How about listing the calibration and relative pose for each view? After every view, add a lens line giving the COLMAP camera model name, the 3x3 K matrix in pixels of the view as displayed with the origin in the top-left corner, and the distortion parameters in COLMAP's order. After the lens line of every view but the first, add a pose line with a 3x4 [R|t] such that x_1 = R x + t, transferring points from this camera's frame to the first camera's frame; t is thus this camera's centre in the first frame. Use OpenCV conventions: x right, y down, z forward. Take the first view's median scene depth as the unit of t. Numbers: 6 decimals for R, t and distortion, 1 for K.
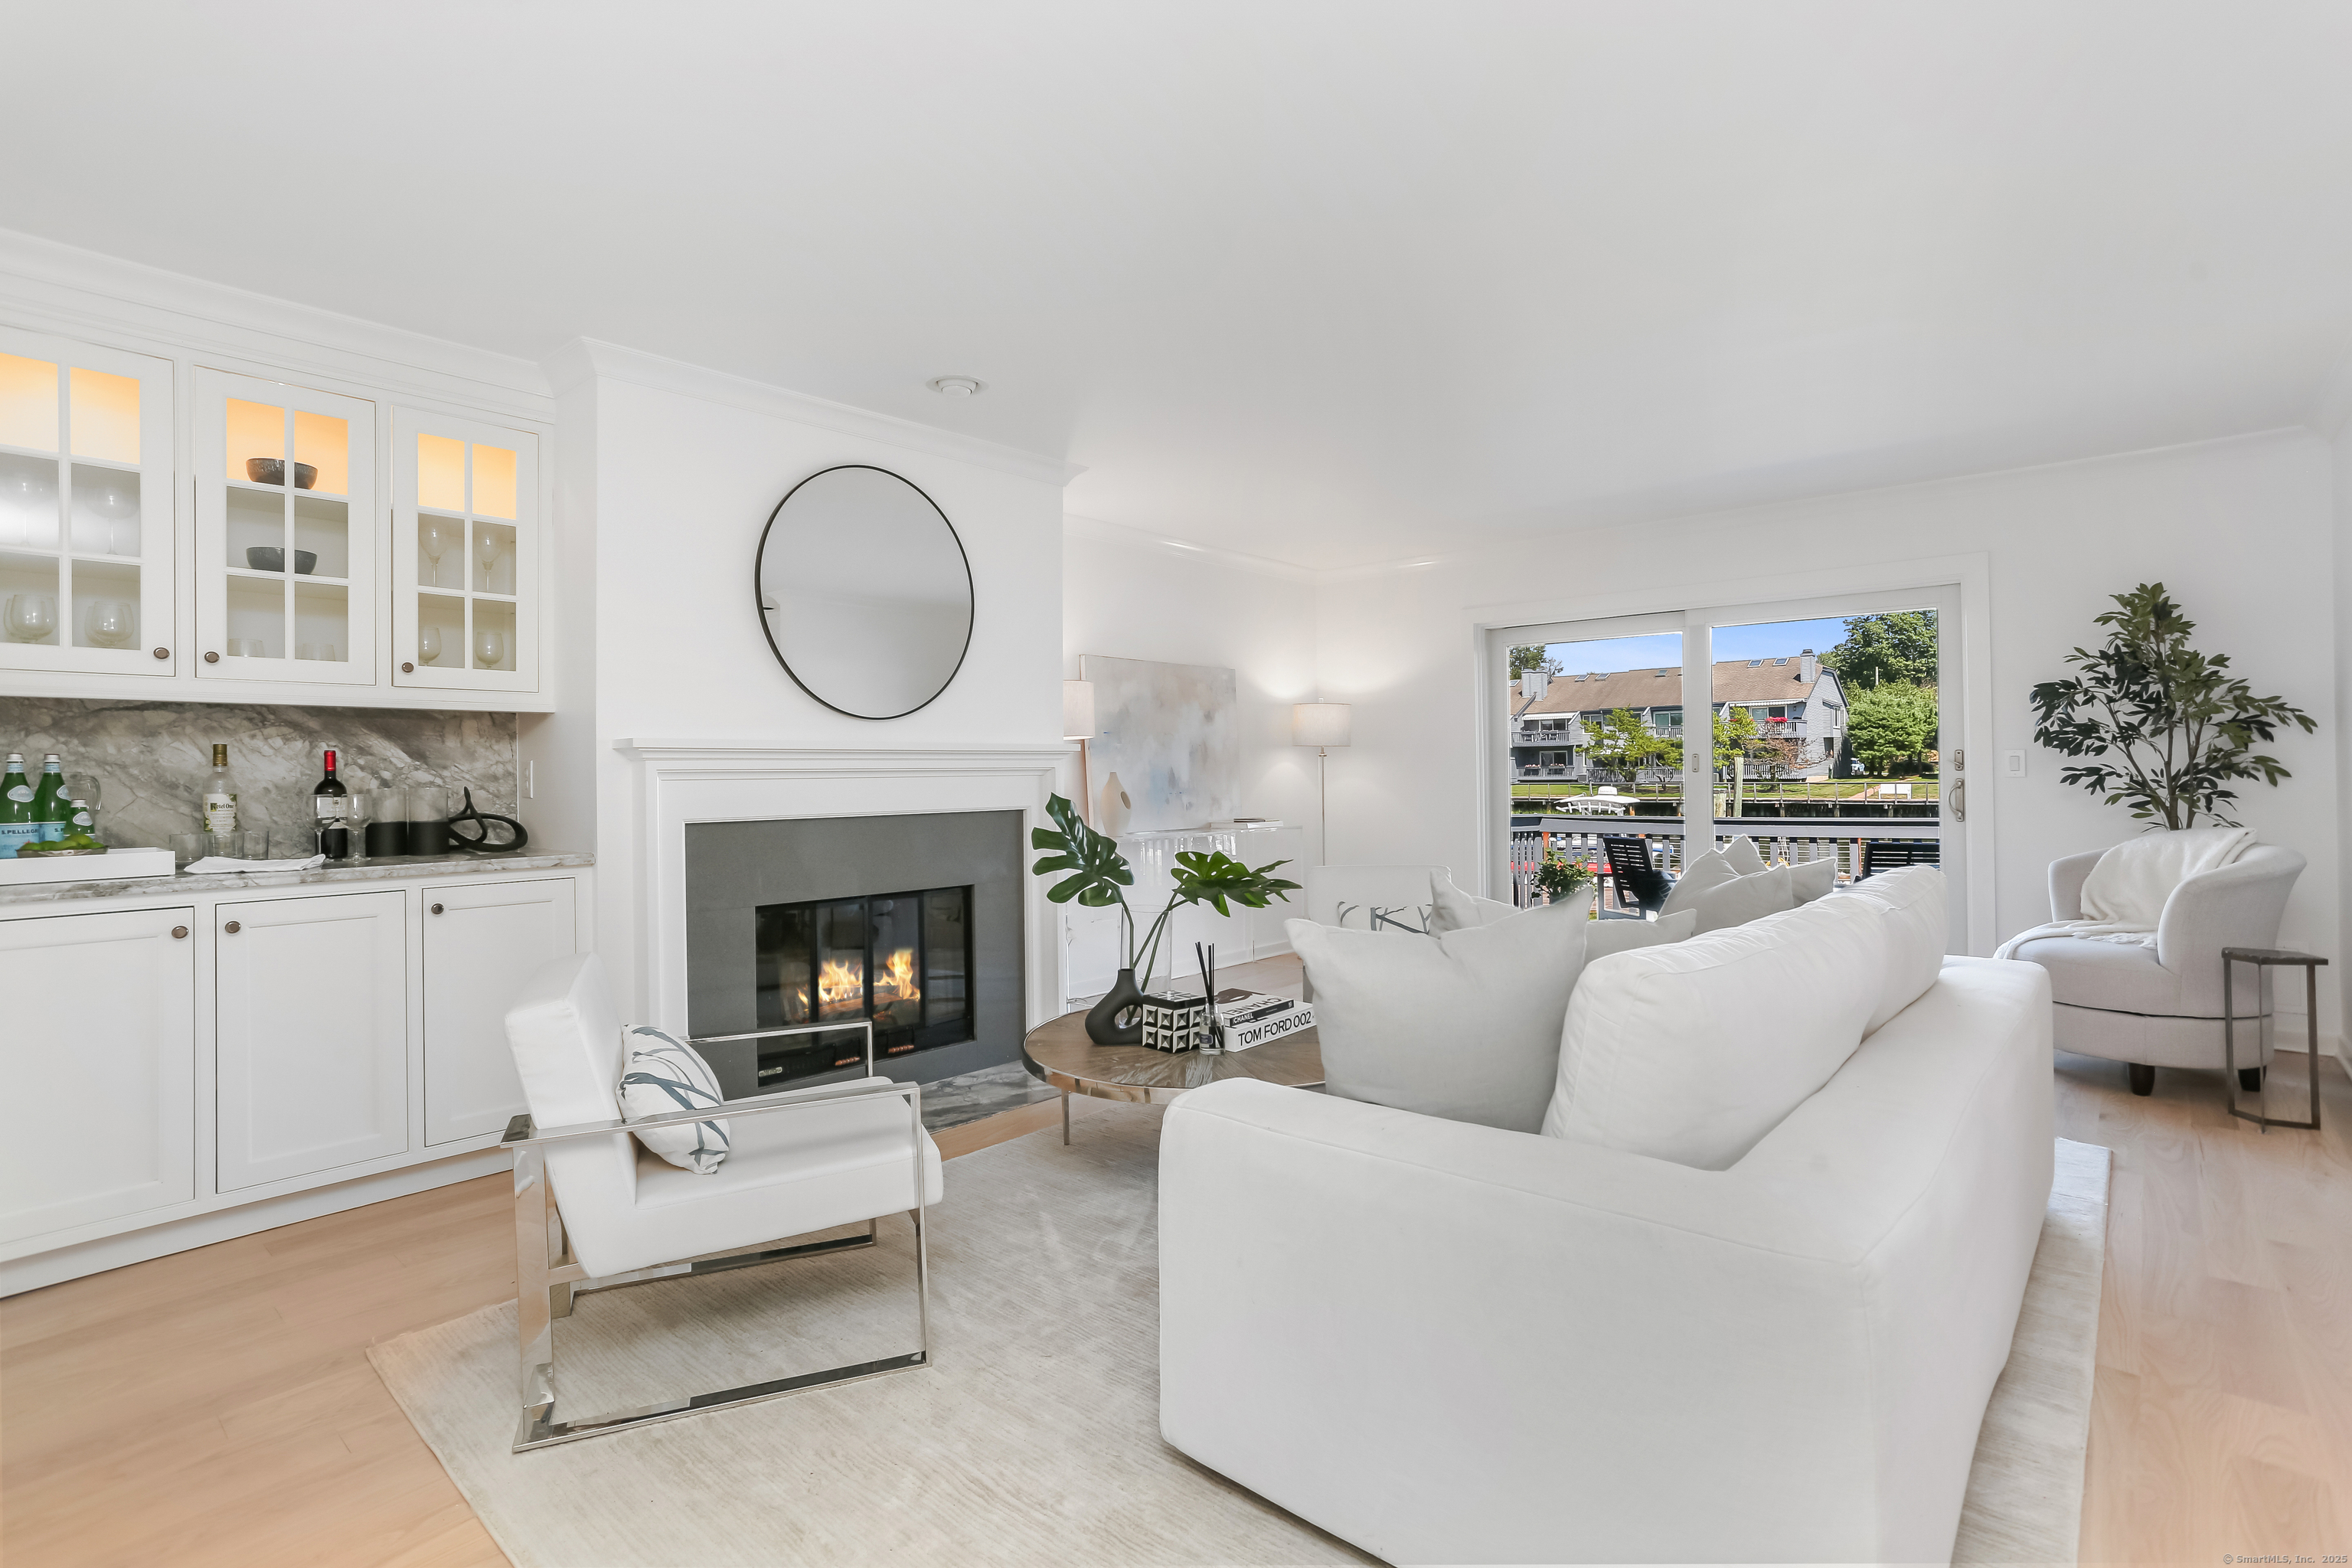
lens RADIAL K [[1136.3, 0, 1187.4], [0, 1136.3, 768.0], [0, 0, 1]] dist [-0.051387, 0.034153]
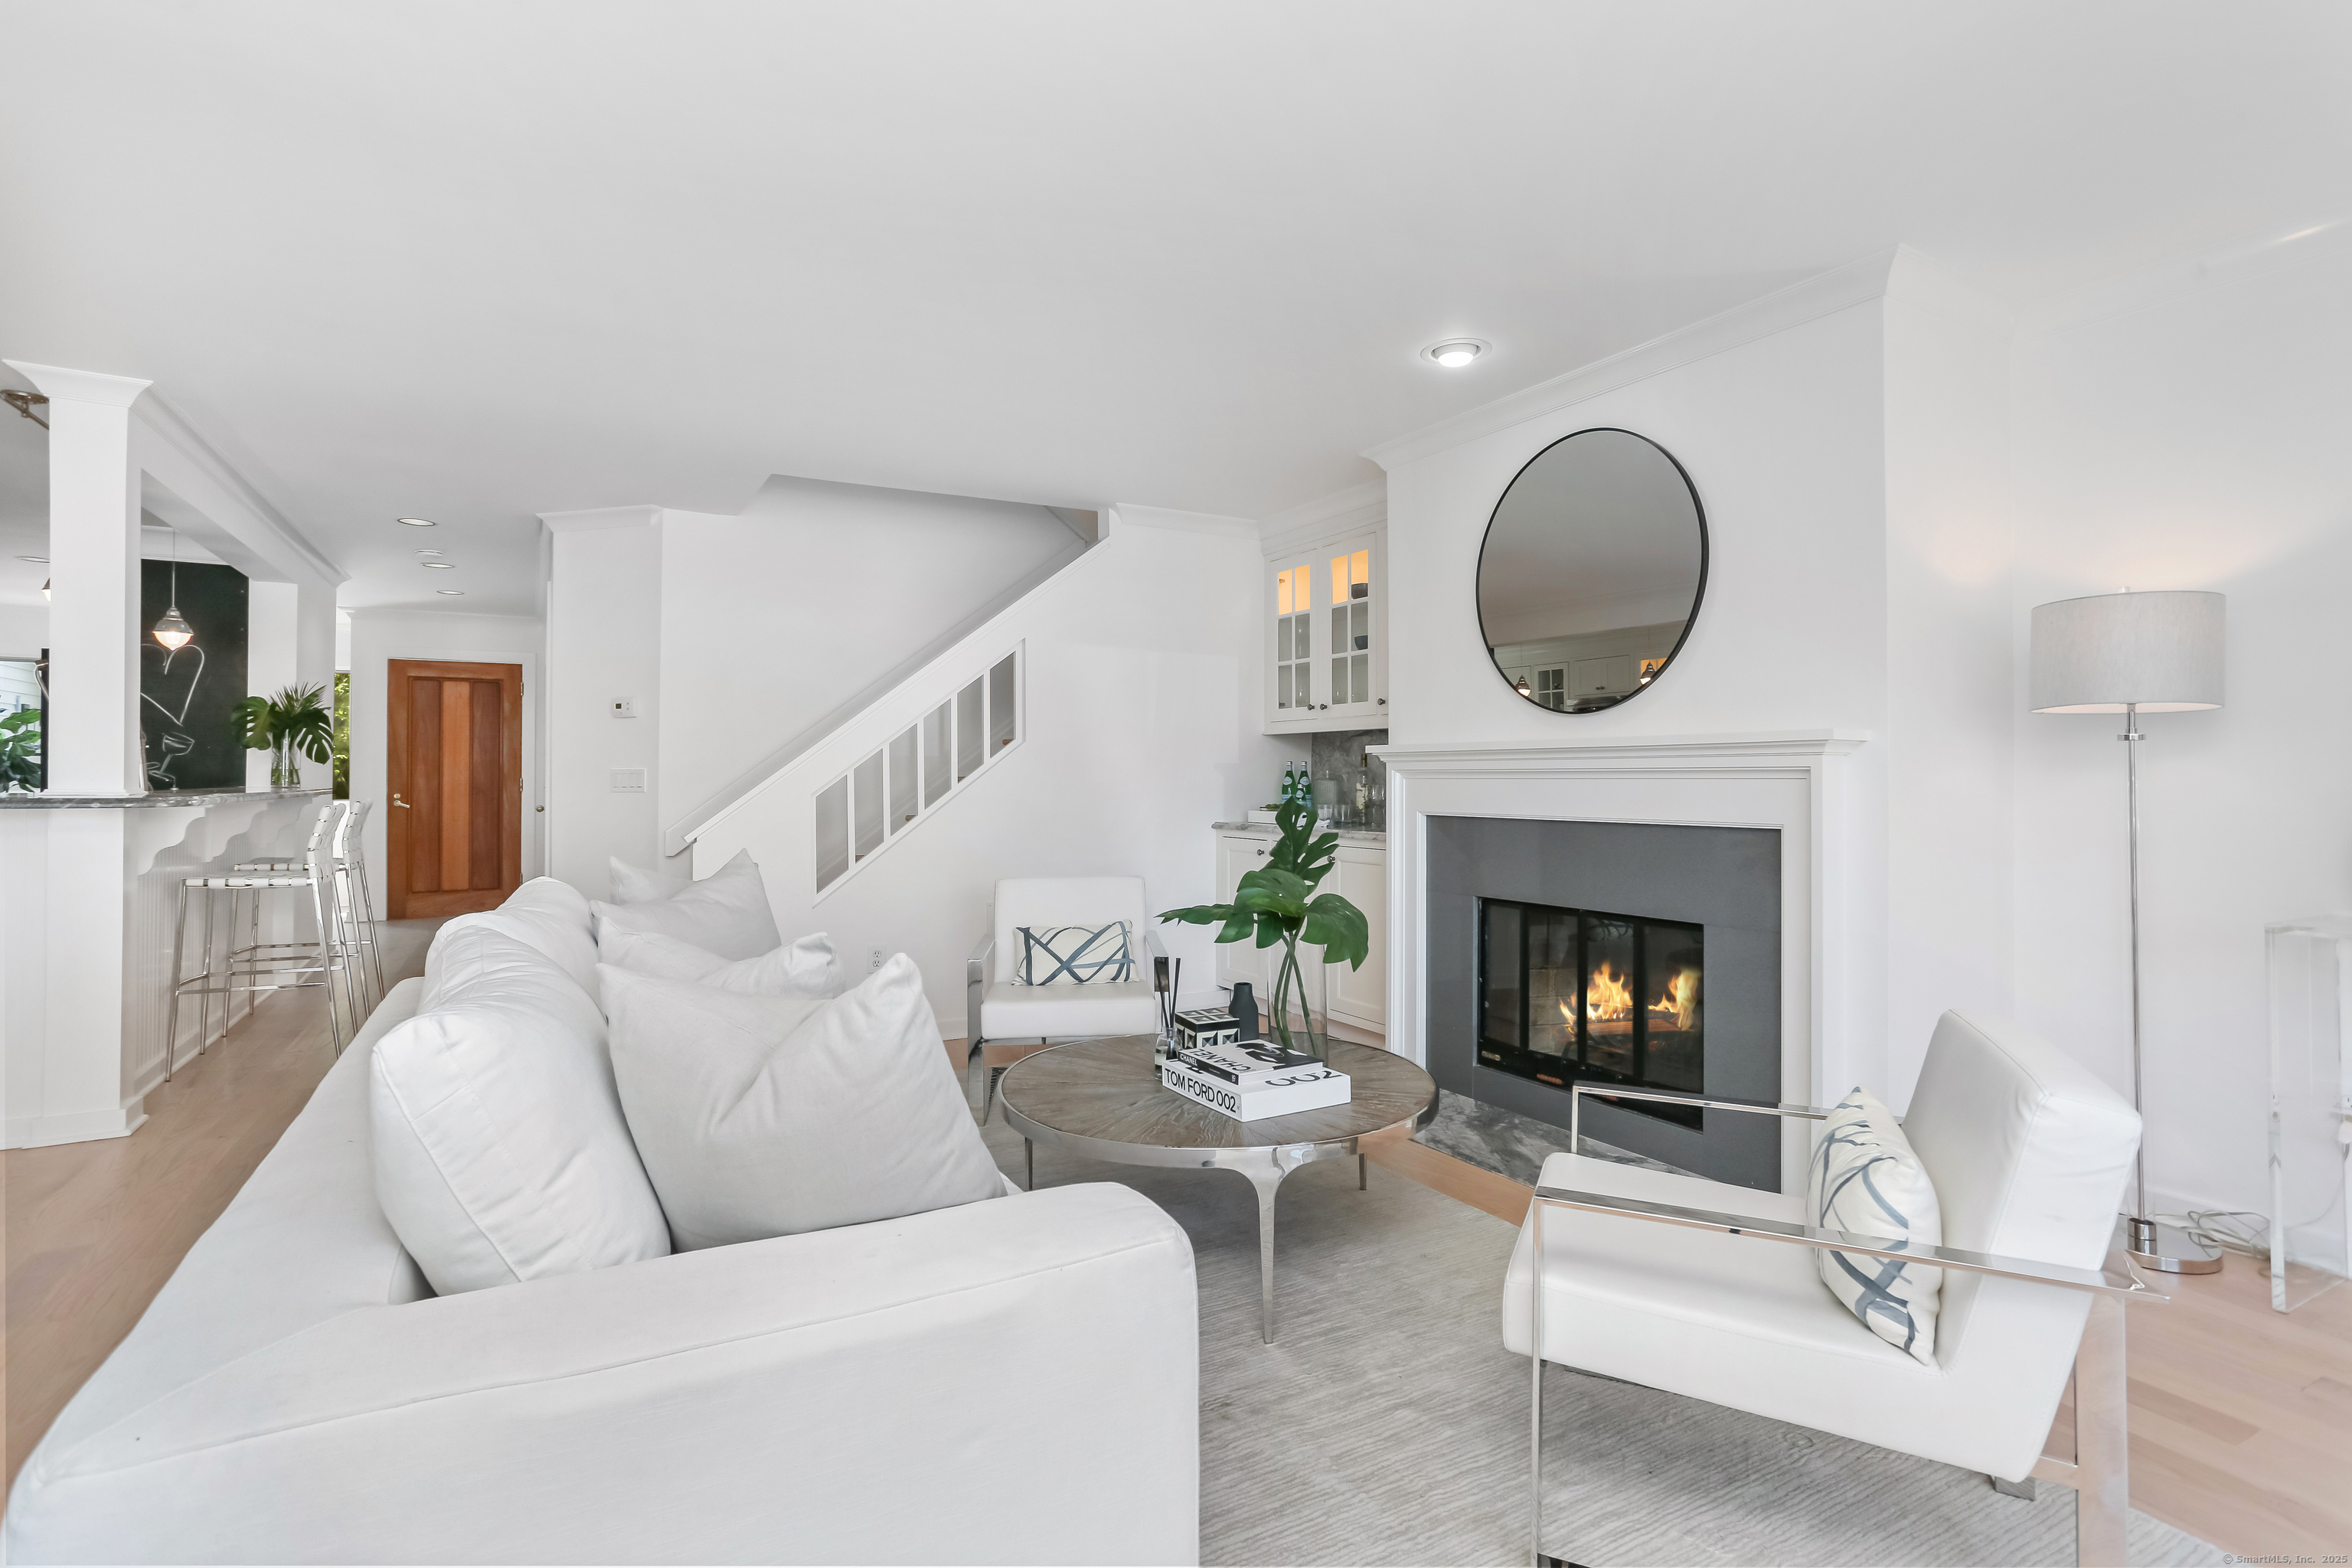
lens RADIAL K [[1136.3, 0, 1168.7], [0, 1136.3, 762.6], [0, 0, 1]] dist [-0.051387, 0.034153]
pose [[-0.336521, -0.000961, -0.941675, 0.526005], [0.008264, 0.999958, -0.003973, -0.002646], [0.941640, -0.009119, -0.336499, 0.771396]]
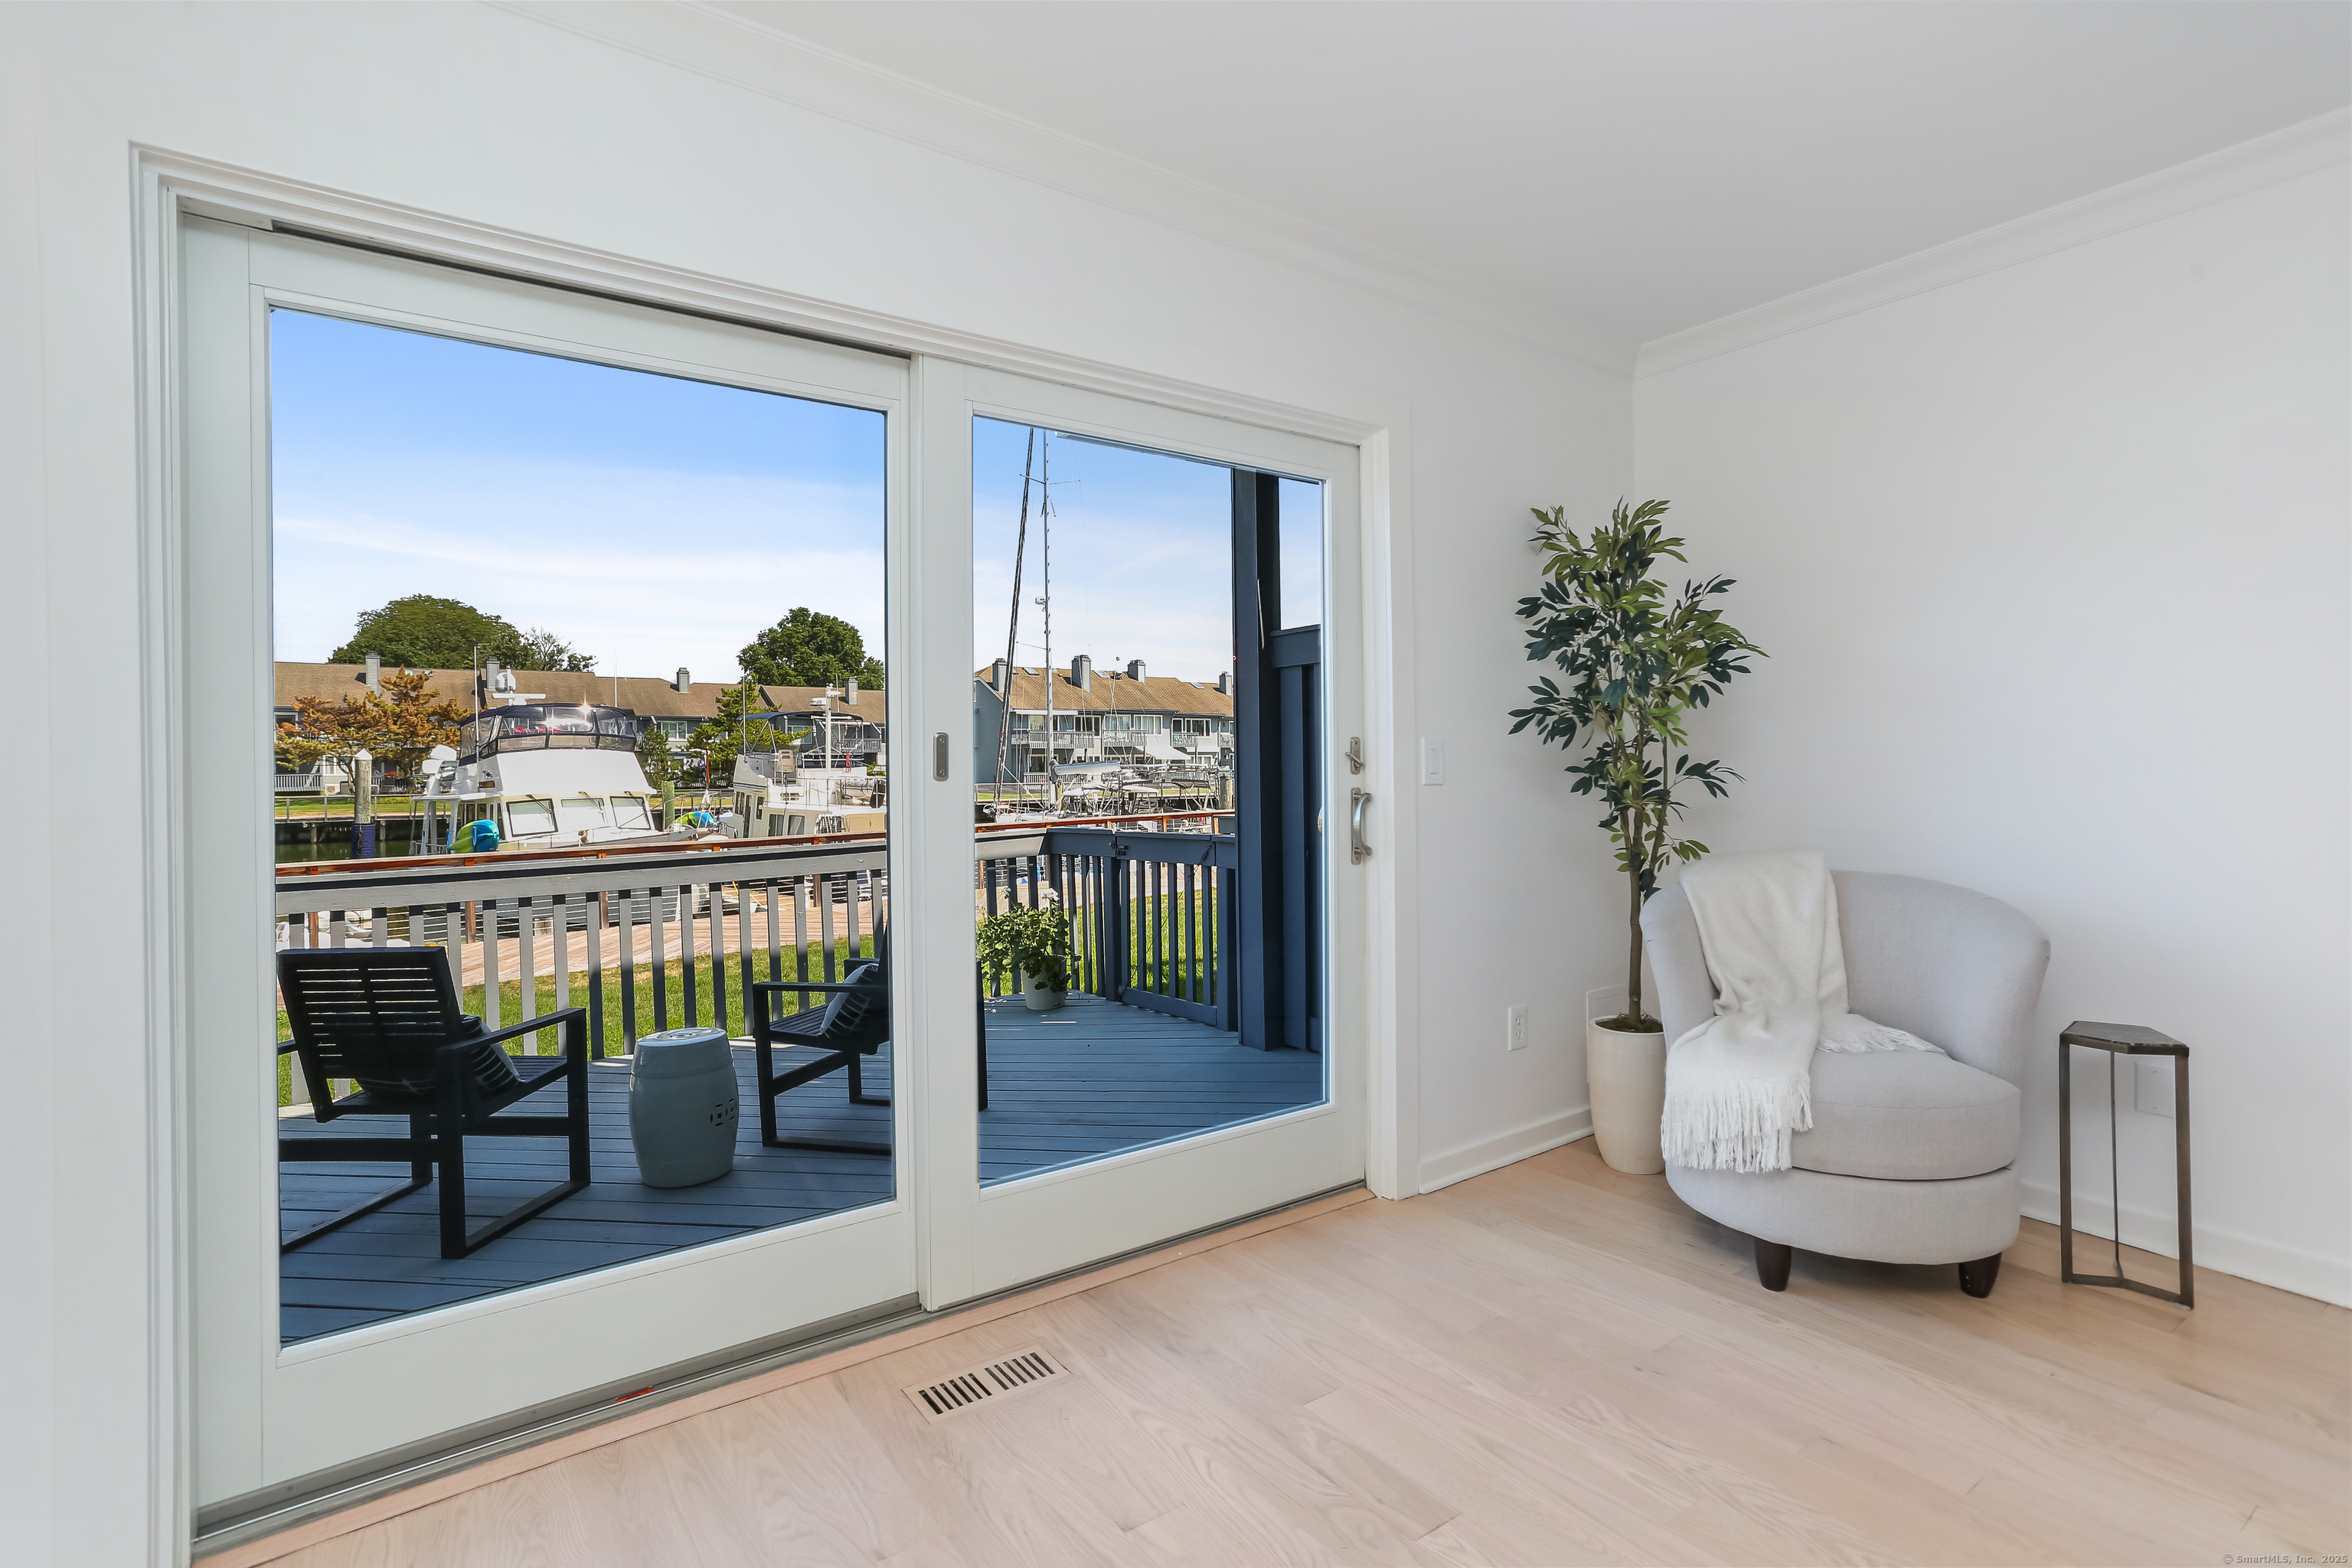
lens RADIAL K [[1136.3, 0, 1157.6], [0, 1136.3, 771.4], [0, 0, 1]] dist [-0.051387, 0.034153]
pose [[0.249269, 0.004427, 0.968424, 0.112643], [0.004943, 0.999971, -0.005844, 0.003899], [-0.968422, 0.006244, 0.249240, 0.957005]]
